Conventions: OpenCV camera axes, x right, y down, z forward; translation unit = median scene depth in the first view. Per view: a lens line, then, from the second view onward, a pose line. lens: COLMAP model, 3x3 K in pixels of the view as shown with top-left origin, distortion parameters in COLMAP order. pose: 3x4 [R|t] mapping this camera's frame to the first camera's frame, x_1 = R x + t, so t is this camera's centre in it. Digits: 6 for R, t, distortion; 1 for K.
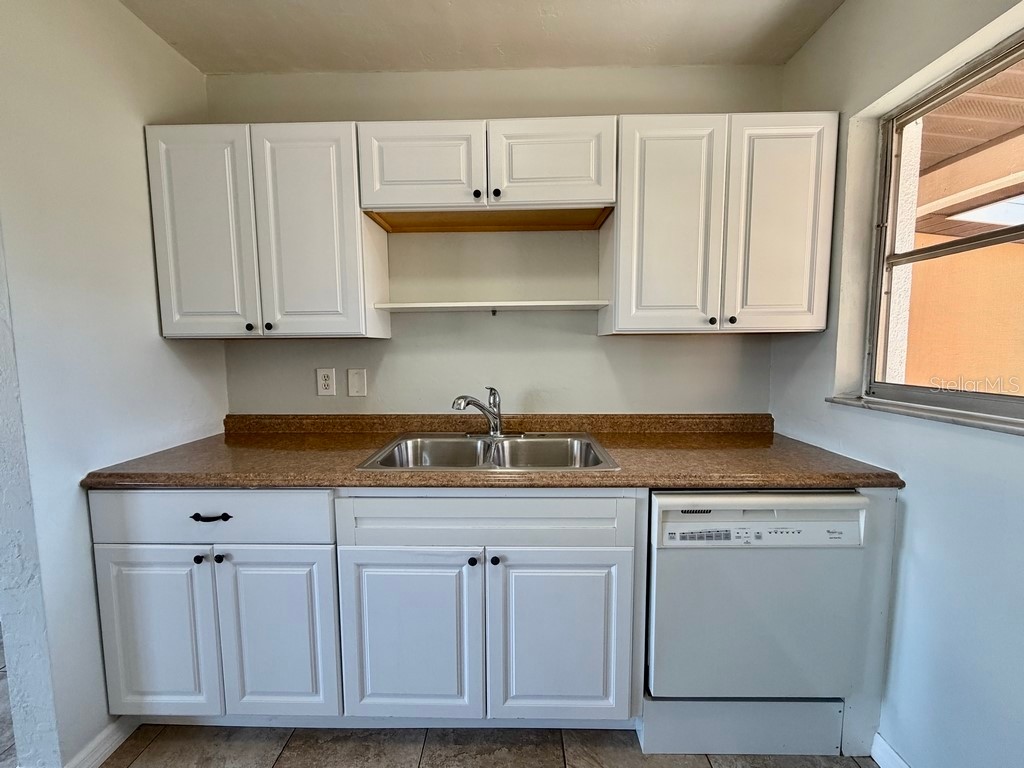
lens RADIAL K [[407.8, 0, 509.3], [0, 407.8, 383.3], [0, 0, 1]] dist [-0.000114, 0.000333]
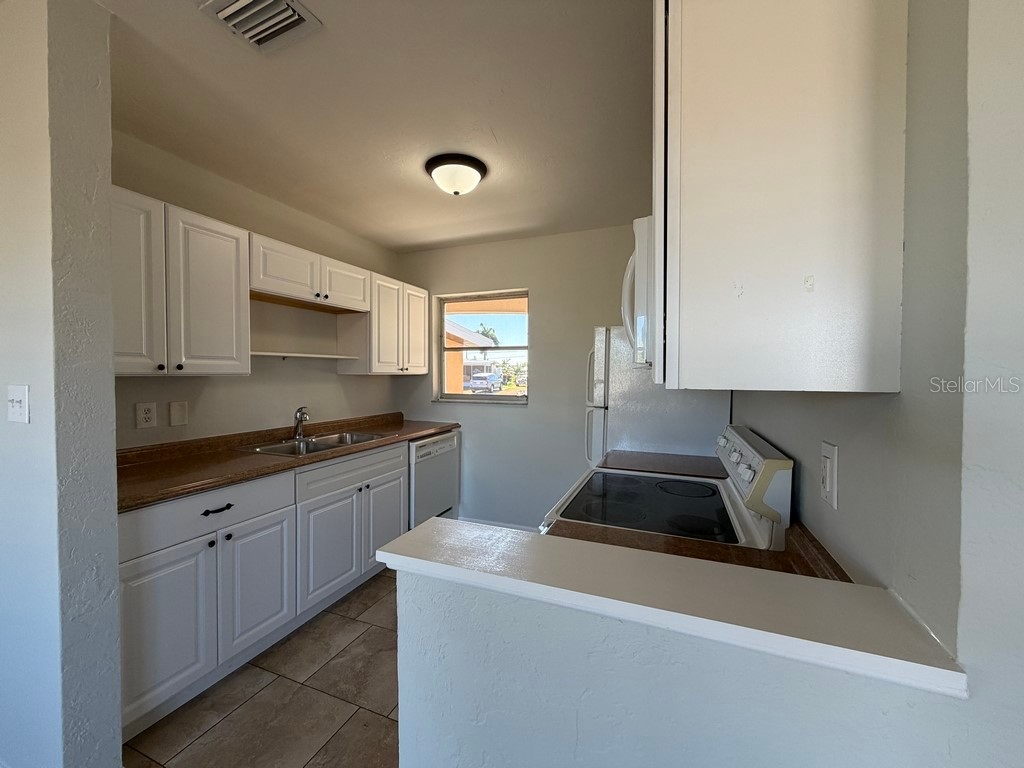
lens RADIAL K [[407.8, 0, 509.3], [0, 407.8, 383.3], [0, 0, 1]] dist [-0.000114, 0.000333]
pose [[0.356410, -0.013964, 0.934225, -1.428859], [0.077725, 0.996866, -0.014752, 0.003755], [-0.931091, 0.077870, 0.356378, -0.363871]]
